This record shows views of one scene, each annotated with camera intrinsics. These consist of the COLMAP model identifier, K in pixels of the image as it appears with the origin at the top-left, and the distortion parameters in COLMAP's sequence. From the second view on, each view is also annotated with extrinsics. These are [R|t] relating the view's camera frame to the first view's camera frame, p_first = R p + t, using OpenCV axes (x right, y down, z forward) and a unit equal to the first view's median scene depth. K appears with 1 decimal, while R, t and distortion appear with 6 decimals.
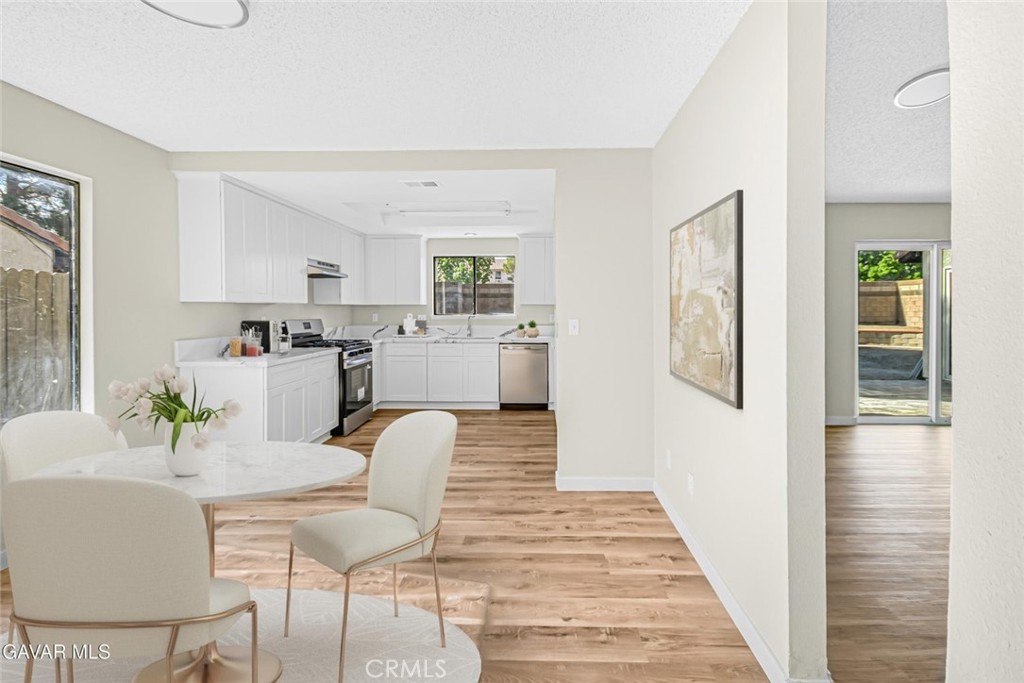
lens RADIAL K [[455.0, 0, 522.8], [0, 455.0, 309.5], [0, 0, 1]] dist [0.023904, -0.000086]
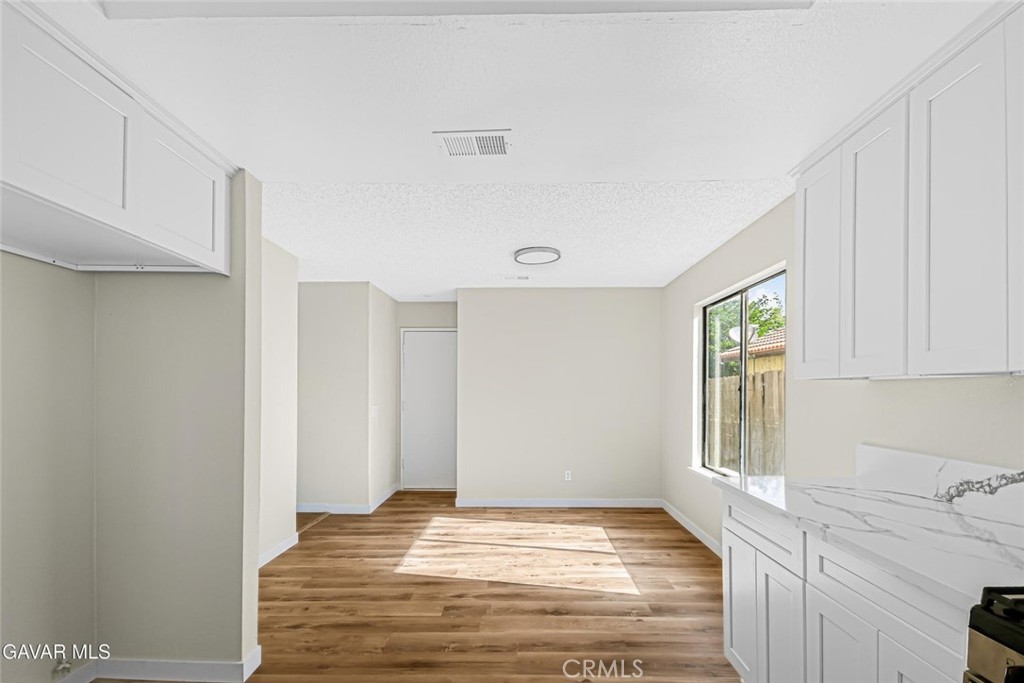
lens RADIAL K [[461.3, 0, 508.1], [0, 461.3, 391.7], [0, 0, 1]] dist [-0.002938, 0.000112]
pose [[-0.999983, 0.000895, -0.005771, -0.248042], [0.000849, 0.999968, 0.007942, -0.005975], [0.005778, 0.007937, -0.999952, 1.465314]]
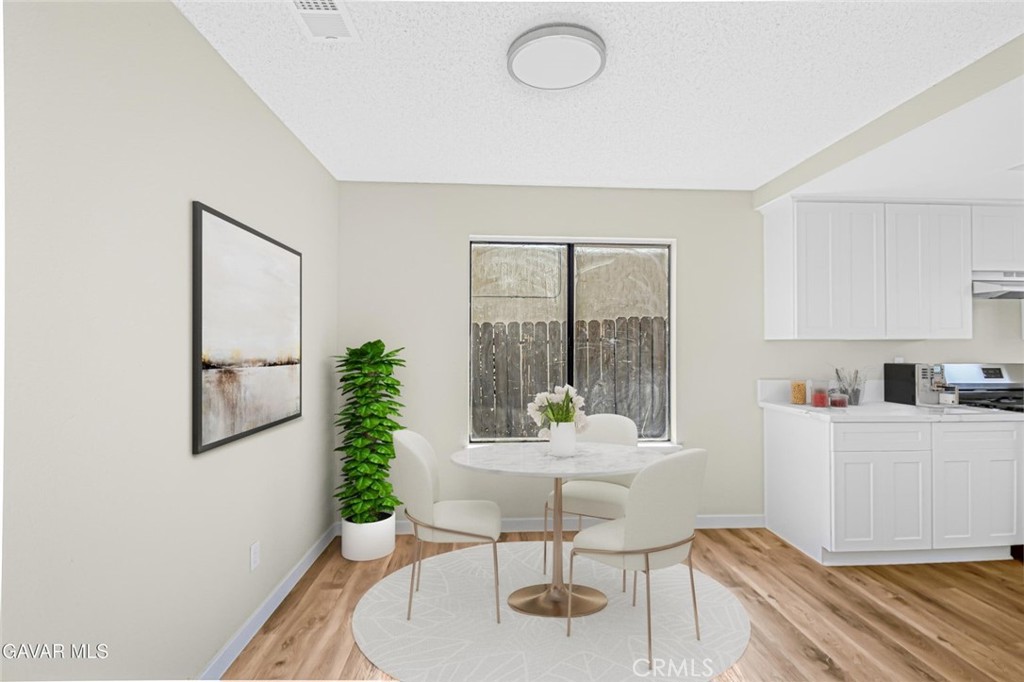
lens RADIAL K [[448.1, 0, 512.4], [0, 448.1, 344.8], [0, 0, 1]] dist [-0.008982, -0.000555]
pose [[0.078481, -0.004033, -0.996907, 0.139666], [-0.001738, 0.999990, -0.004182, -0.001874], [0.996914, 0.002061, 0.078473, 0.362030]]
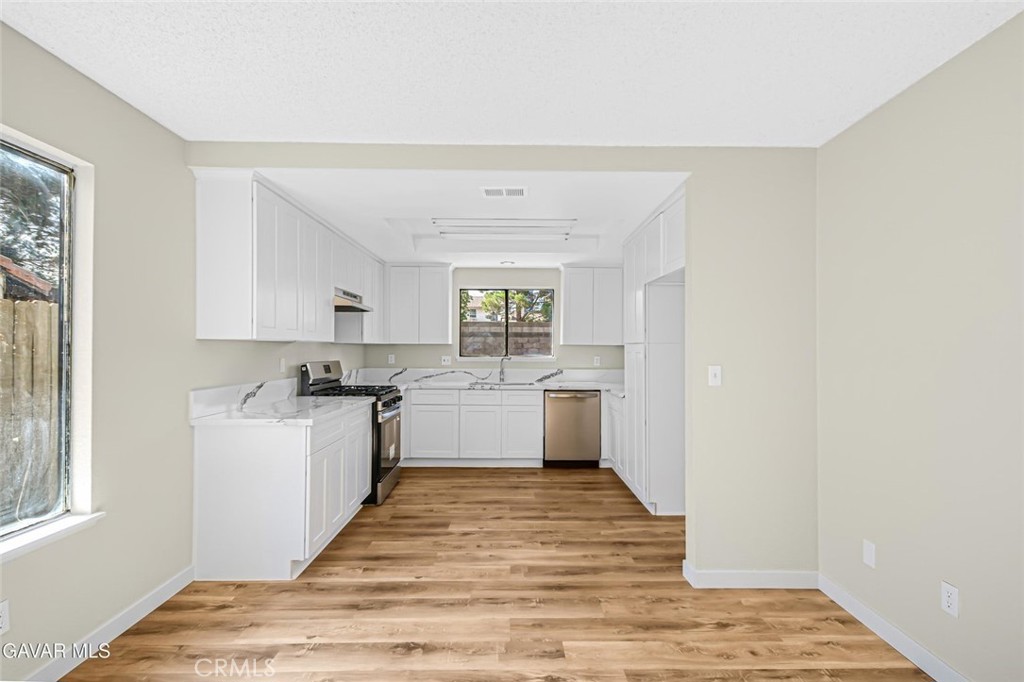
lens RADIAL K [[469.6, 0, 511.2], [0, 469.6, 344.6], [0, 0, 1]] dist [0.017570, 0.000320]
pose [[0.999188, 0.007446, 0.039586, -0.234503], [-0.007052, 0.999924, -0.010075, -0.003487], [-0.039658, 0.009788, 0.999165, 0.184941]]
